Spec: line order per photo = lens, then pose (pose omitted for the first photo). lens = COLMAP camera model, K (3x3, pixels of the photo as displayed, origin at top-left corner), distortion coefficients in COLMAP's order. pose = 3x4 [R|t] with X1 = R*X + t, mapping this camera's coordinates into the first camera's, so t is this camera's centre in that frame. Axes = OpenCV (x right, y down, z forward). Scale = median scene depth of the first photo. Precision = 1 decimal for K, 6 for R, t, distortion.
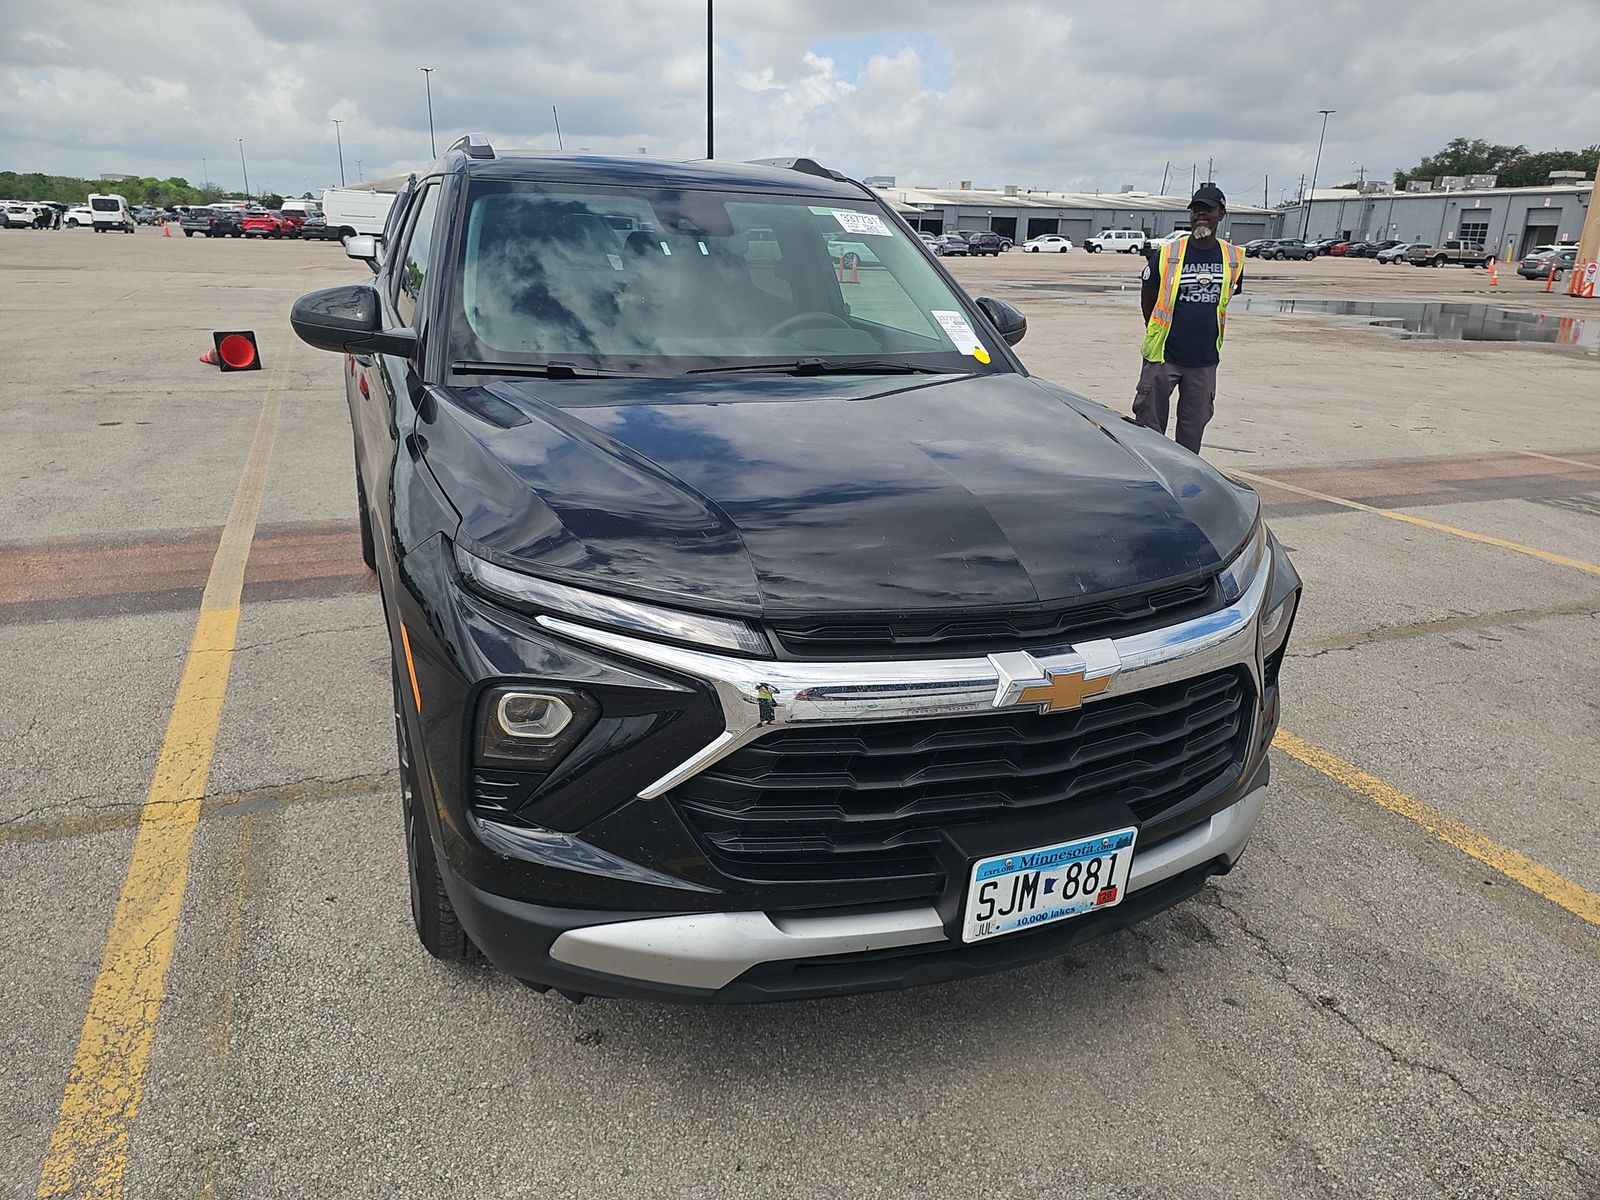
lens RADIAL K [[1065.1, 0, 777.9], [0, 1065.1, 594.9], [0, 0, 1]] dist [0.033272, -0.032380]
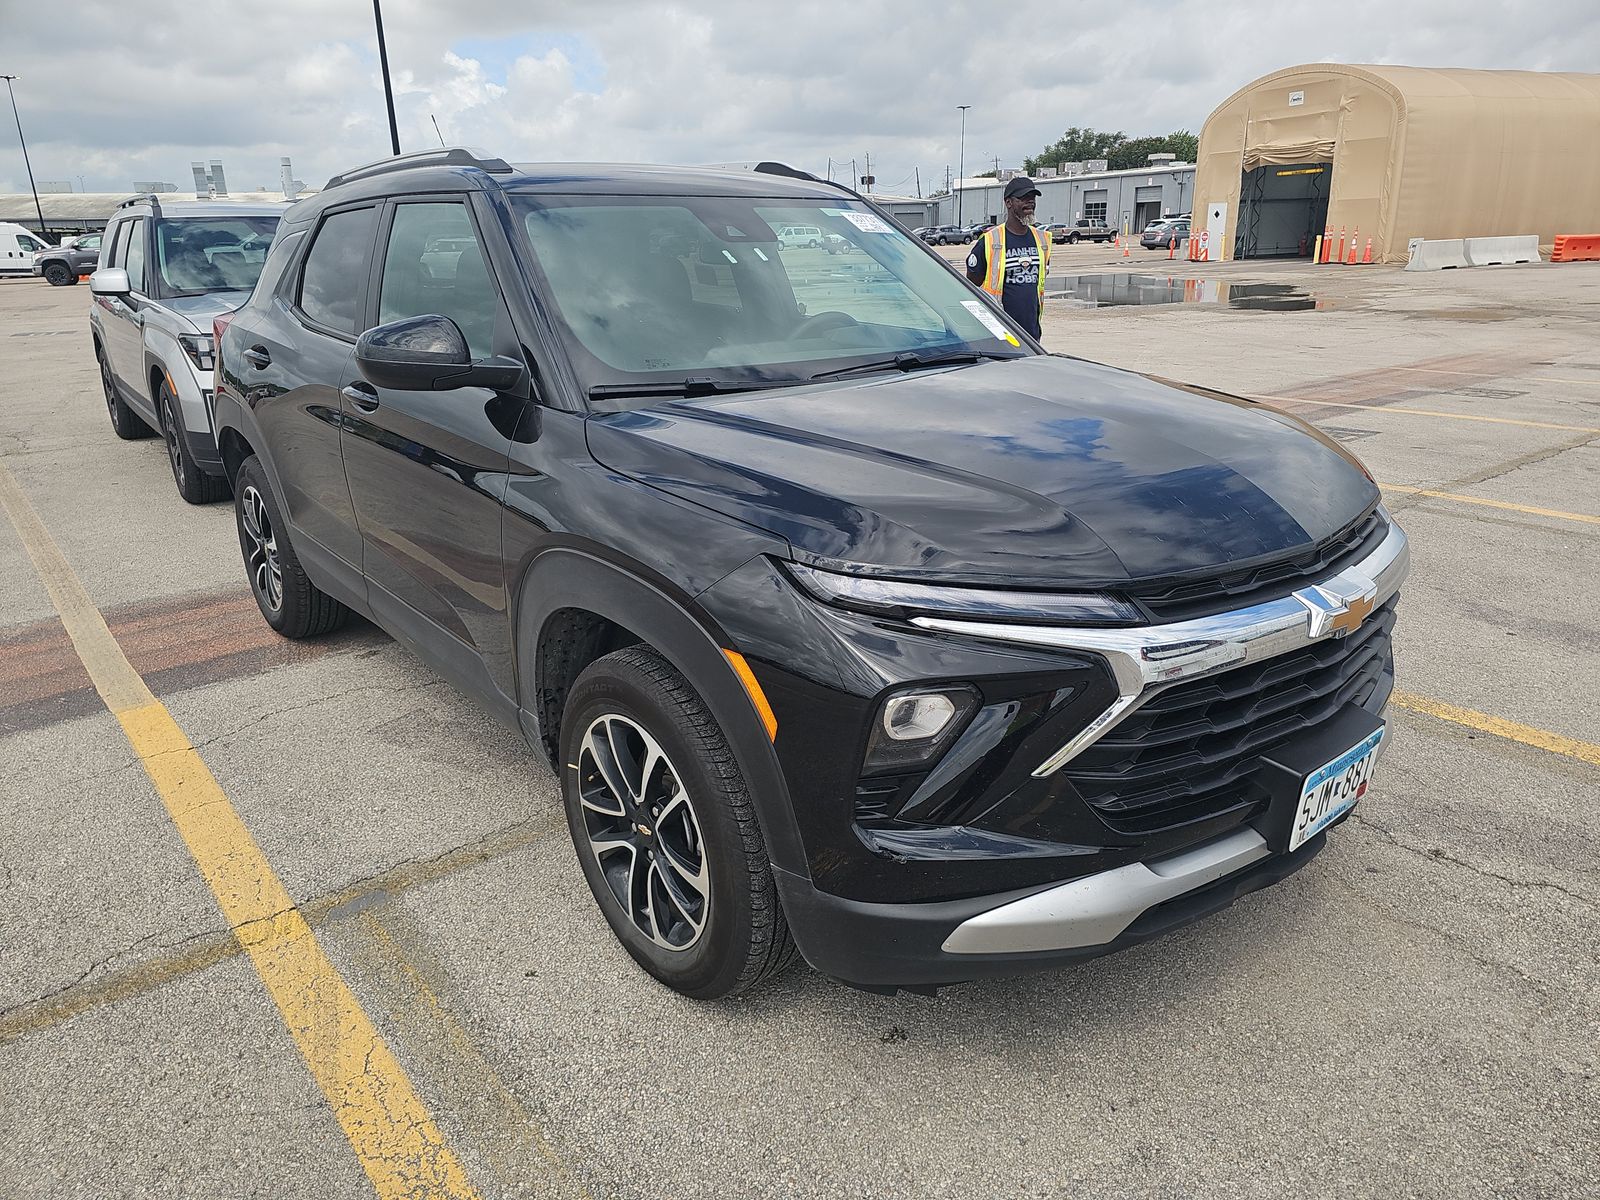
lens RADIAL K [[1065.1, 0, 808.8], [0, 1065.1, 600.1], [0, 0, 1]] dist [0.033272, -0.032380]
pose [[0.950861, -0.144704, 0.273721, -0.298218], [0.143839, 0.989326, 0.023342, -0.018061], [-0.274177, 0.017177, 0.961526, 0.028072]]
